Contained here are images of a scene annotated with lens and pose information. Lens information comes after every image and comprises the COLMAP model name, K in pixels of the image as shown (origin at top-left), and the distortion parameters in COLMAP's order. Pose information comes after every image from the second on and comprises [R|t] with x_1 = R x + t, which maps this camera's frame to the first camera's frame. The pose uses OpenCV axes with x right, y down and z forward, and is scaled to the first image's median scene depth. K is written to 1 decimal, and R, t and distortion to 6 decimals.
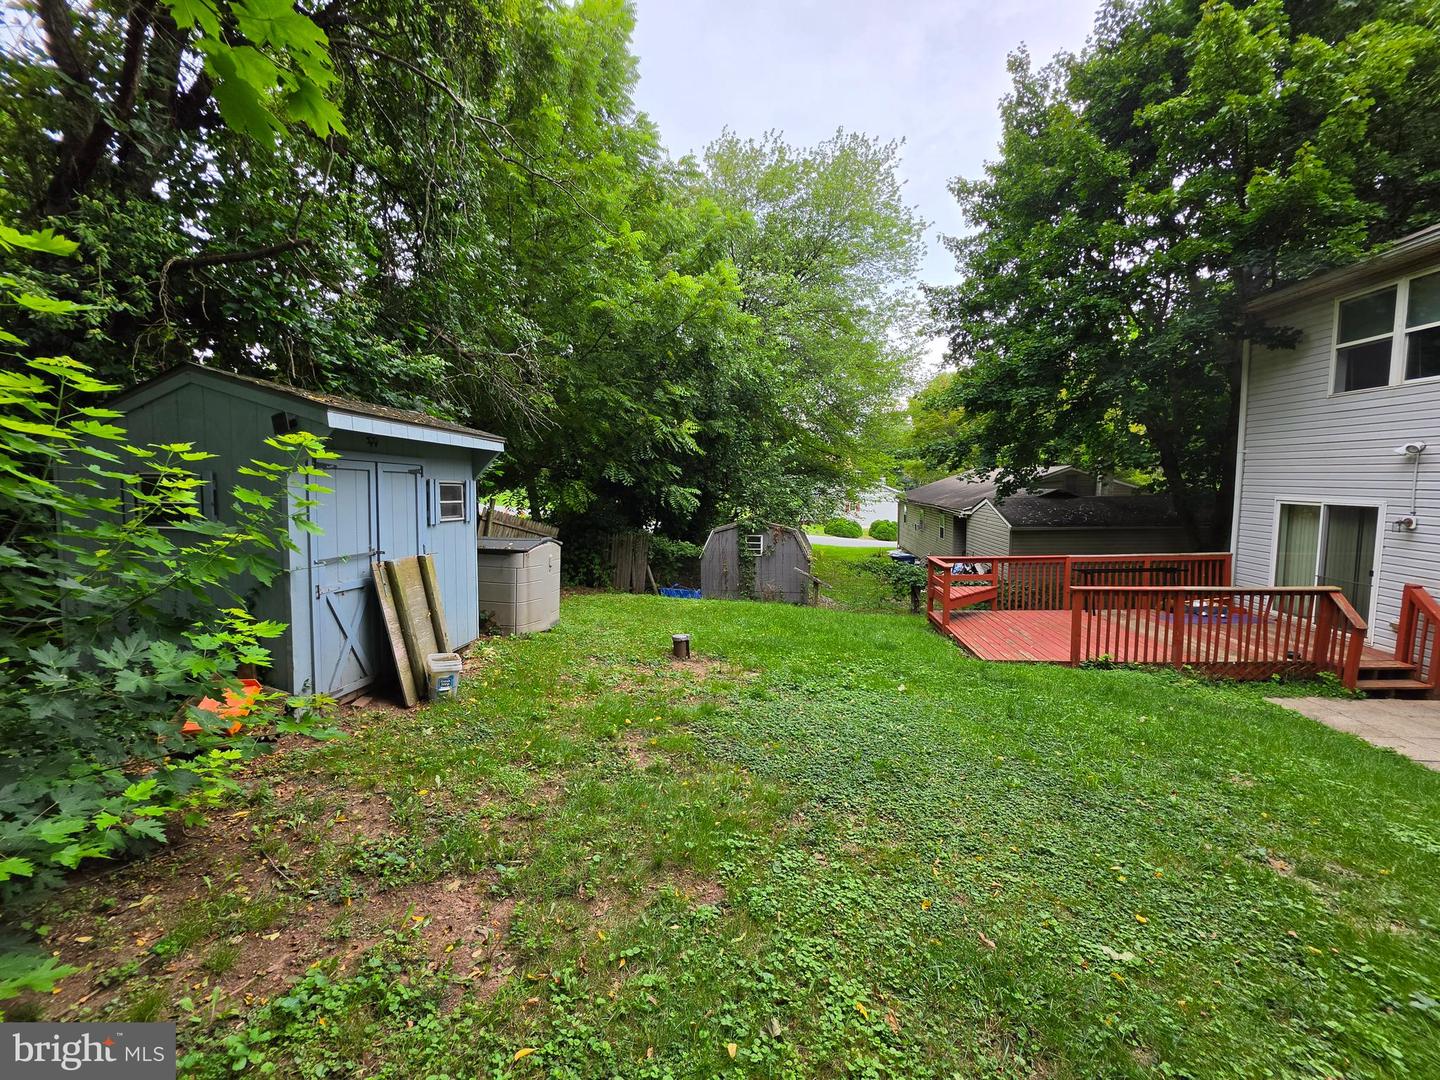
lens RADIAL K [[576.7, 0, 717.2], [0, 576.7, 537.0], [0, 0, 1]] dist [-0.002619, -0.000125]
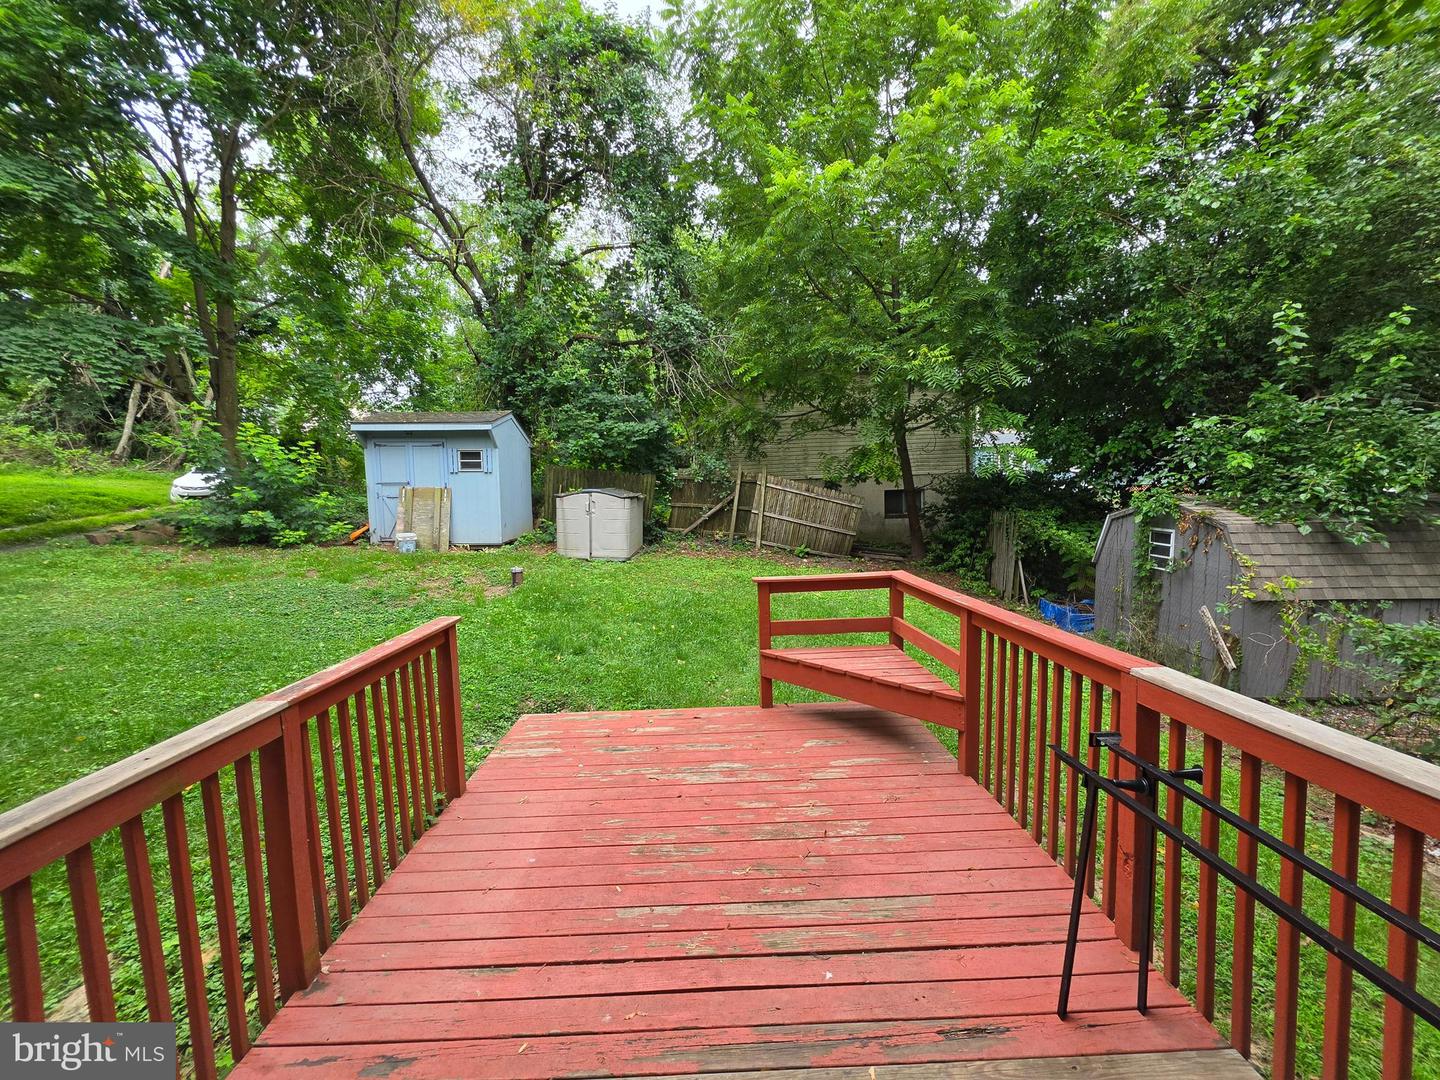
lens RADIAL K [[576.7, 0, 716.6], [0, 576.7, 543.1], [0, 0, 1]] dist [-0.002619, -0.000125]
pose [[0.122315, 0.102925, -0.987140, 0.955511], [-0.070706, 0.992985, 0.094773, -0.020151], [0.989970, 0.058204, 0.128734, 1.029255]]
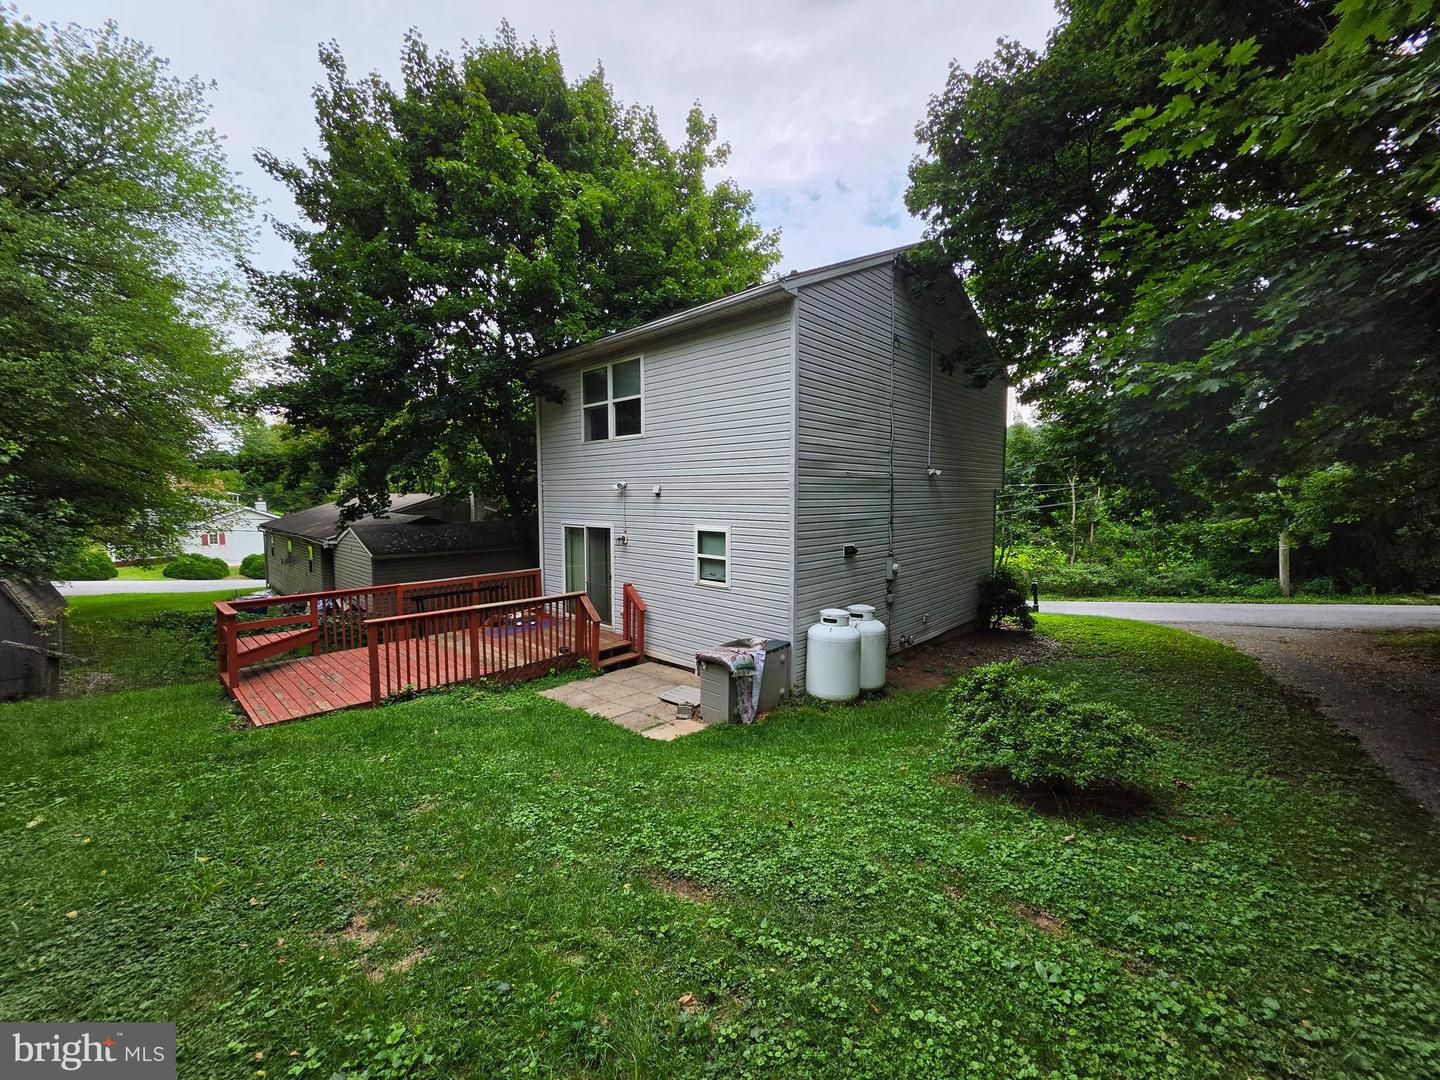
lens RADIAL K [[576.7, 0, 717.8], [0, 576.7, 537.1], [0, 0, 1]] dist [-0.002619, -0.000125]
pose [[0.601629, -0.033978, 0.798053, 0.199773], [0.069415, 0.997539, -0.009858, 0.000392], [-0.795754, 0.061328, 0.602507, -0.017349]]
